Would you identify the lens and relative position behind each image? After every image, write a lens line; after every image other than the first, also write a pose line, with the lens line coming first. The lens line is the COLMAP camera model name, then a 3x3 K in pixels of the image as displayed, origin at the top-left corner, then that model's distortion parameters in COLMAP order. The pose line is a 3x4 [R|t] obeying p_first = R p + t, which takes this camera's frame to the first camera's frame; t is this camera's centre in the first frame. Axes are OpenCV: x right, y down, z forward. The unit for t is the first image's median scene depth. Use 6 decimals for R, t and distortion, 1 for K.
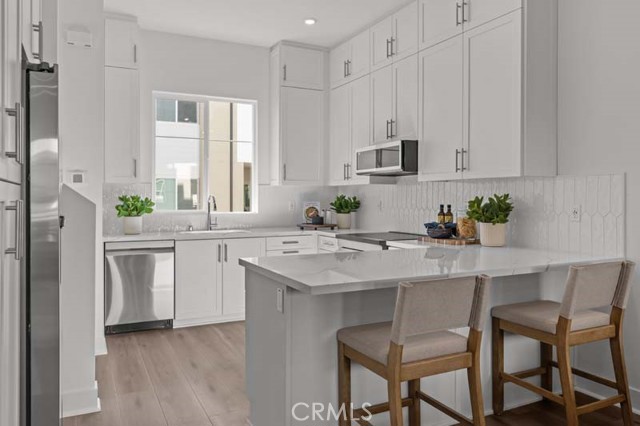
lens RADIAL K [[476.1, 0, 320.5], [0, 476.1, 203.7], [0, 0, 1]] dist [0.000775, 0.000358]
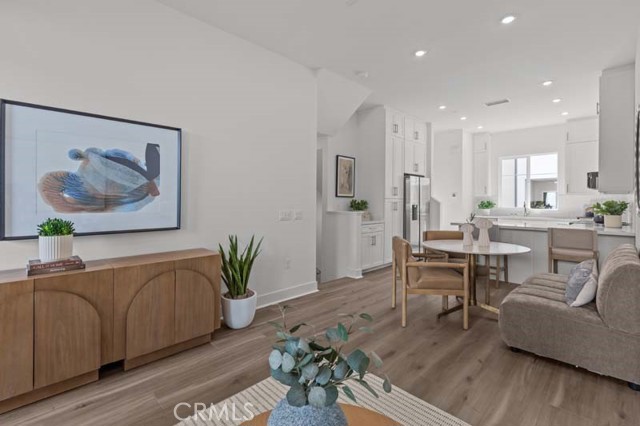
lens RADIAL K [[290.6, 0, 316.2], [0, 290.6, 200.1], [0, 0, 1]] dist [0.001583, 0.000142]
pose [[0.299386, -0.004358, -0.954122, 0.799508], [-0.010862, 0.999909, -0.007975, 0.002046], [0.954070, 0.012751, 0.299311, -0.339631]]
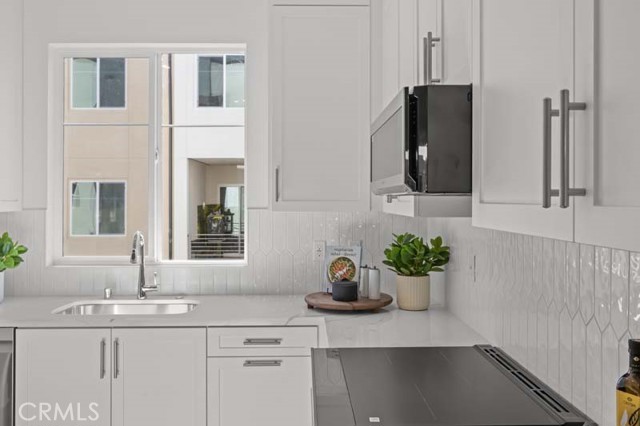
lens RADIAL K [[576.3, 0, 319.2], [0, 576.3, 196.5], [0, 0, 1]] dist [-0.001573, 0.003100]
pose [[0.905504, -0.003713, -0.424321, 0.223696], [-0.003170, 0.999875, -0.015512, -0.049179], [0.424326, 0.015392, 0.905379, 0.536381]]
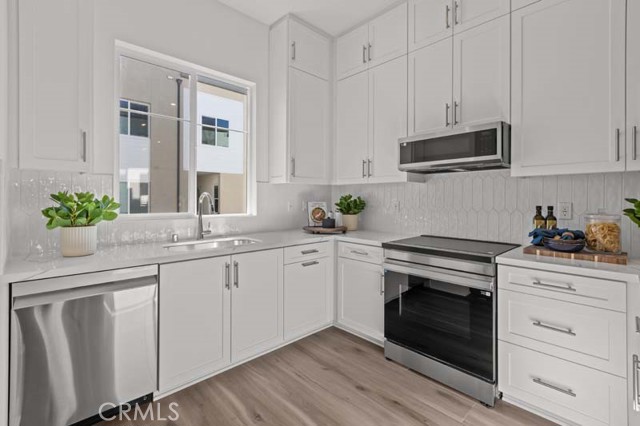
lens RADIAL K [[290.6, 0, 316.2], [0, 290.6, 200.1], [0, 0, 1]] dist [0.001583, 0.000142]
pose [[0.957746, 0.001903, 0.287610, -0.200833], [0.000290, 0.999971, -0.007584, -0.003728], [-0.287617, 0.007347, 0.957717, 0.529795]]
